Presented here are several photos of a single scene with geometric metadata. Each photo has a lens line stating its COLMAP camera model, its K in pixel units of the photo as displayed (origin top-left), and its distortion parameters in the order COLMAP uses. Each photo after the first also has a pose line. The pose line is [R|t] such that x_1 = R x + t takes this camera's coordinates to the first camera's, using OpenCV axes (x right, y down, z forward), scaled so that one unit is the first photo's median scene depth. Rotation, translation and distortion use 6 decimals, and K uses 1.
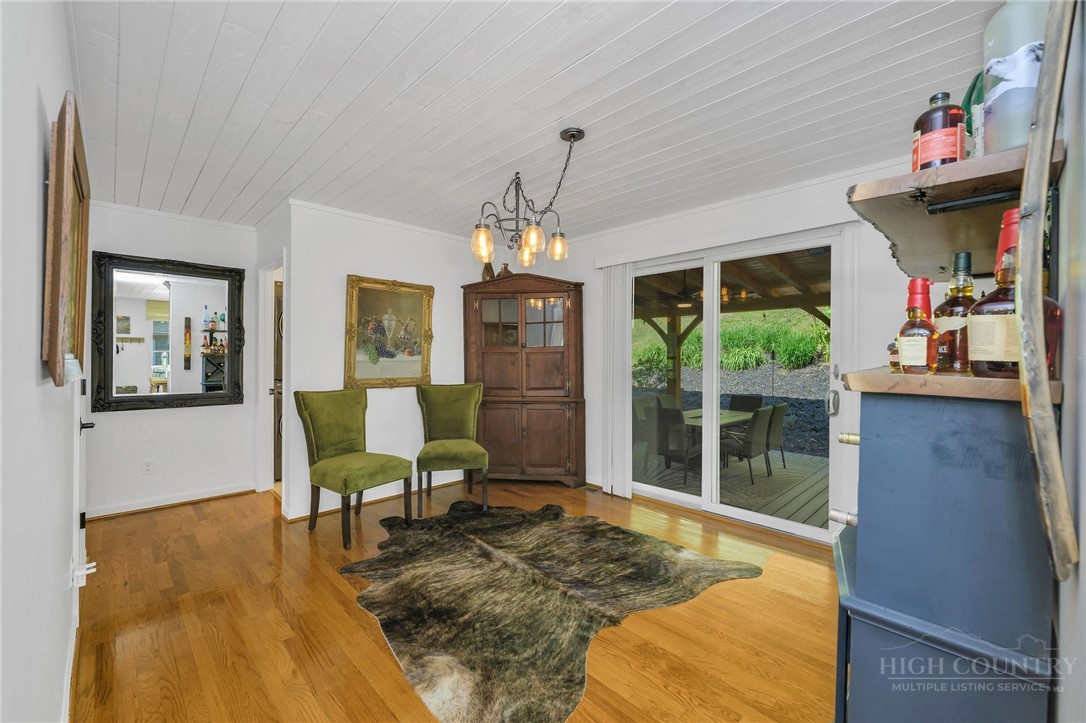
lens RADIAL K [[433.1, 0, 540.0], [0, 433.1, 363.5], [0, 0, 1]] dist [-0.000496, 0.000154]
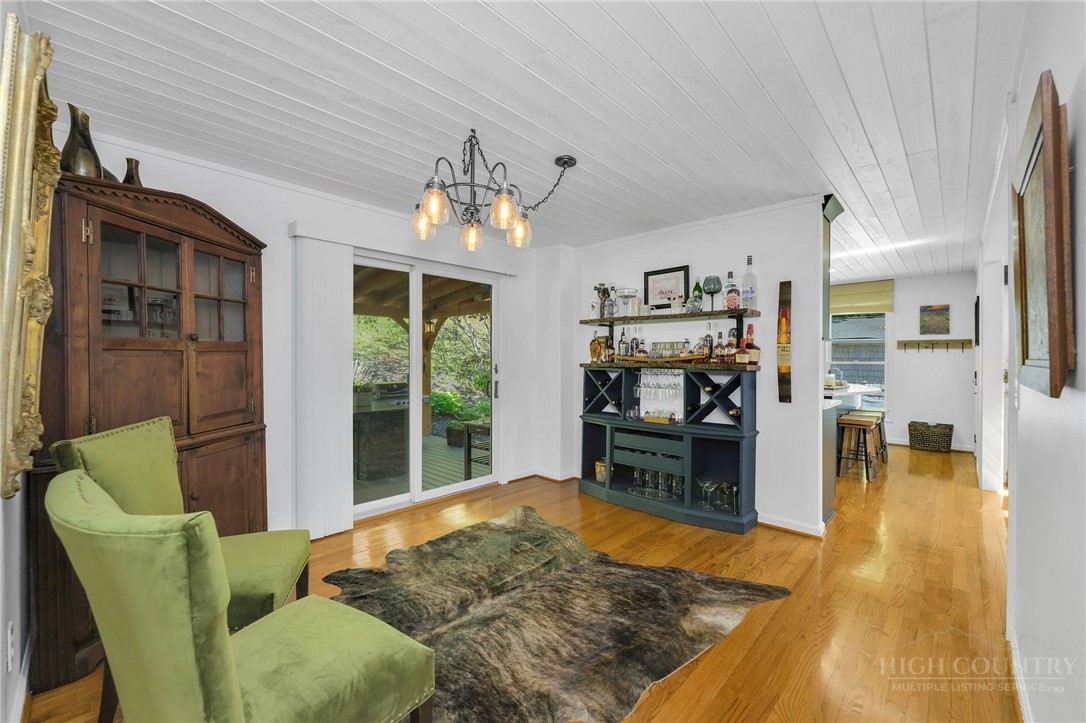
lens RADIAL K [[433.1, 0, 540.0], [0, 433.1, 363.5], [0, 0, 1]] dist [-0.000496, 0.000154]
pose [[-0.021749, -0.011520, 0.999697, -0.928537], [0.013736, 0.999836, 0.011821, -0.014731], [-0.999669, 0.013989, -0.021587, 0.966494]]
